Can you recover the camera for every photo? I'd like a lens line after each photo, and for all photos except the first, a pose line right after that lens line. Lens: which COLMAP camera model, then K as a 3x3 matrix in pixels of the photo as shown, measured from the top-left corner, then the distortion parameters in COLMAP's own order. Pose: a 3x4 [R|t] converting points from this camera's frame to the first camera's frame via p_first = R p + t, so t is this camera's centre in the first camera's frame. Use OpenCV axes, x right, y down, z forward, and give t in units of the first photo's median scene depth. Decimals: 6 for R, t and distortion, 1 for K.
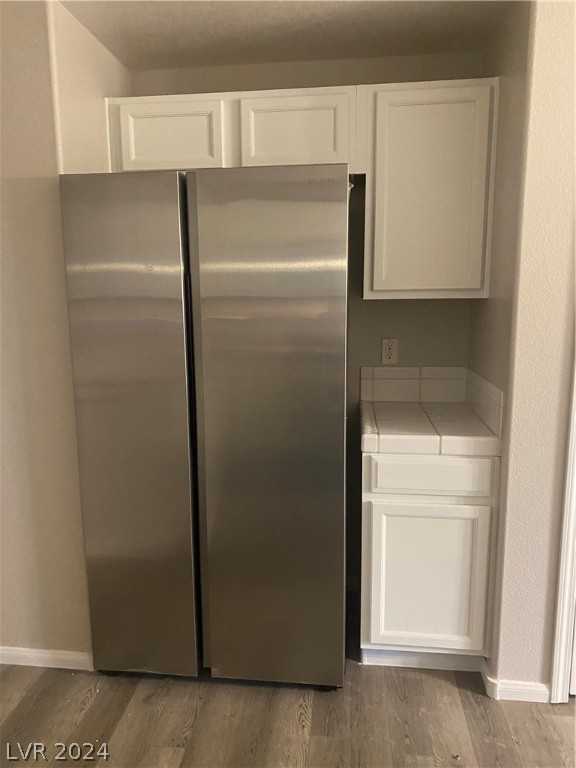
lens RADIAL K [[588.9, 0, 288.6], [0, 588.9, 384.6], [0, 0, 1]] dist [0.038973, -0.029195]
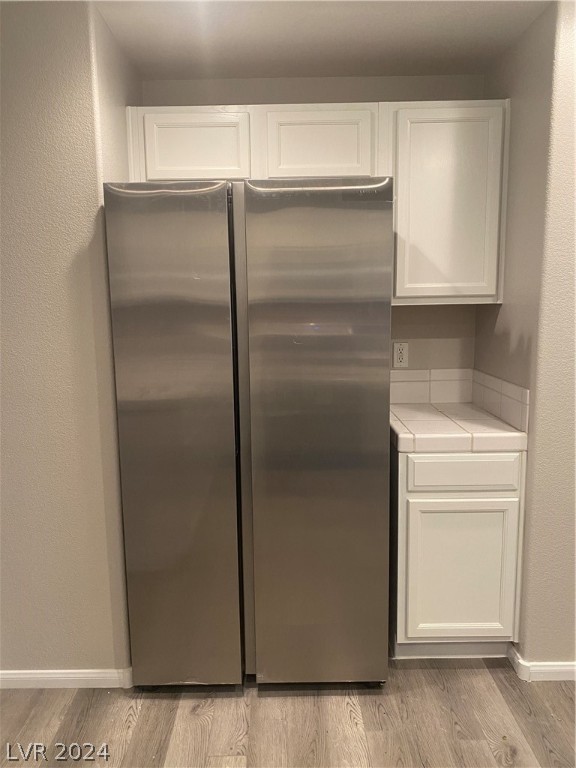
lens RADIAL K [[588.9, 0, 284.4], [0, 588.9, 380.9], [0, 0, 1]] dist [0.038973, -0.029195]
pose [[0.992588, -0.024697, 0.118989, -0.194796], [0.026601, 0.999542, -0.014441, -0.001737], [-0.118578, 0.017499, 0.992791, -0.010112]]
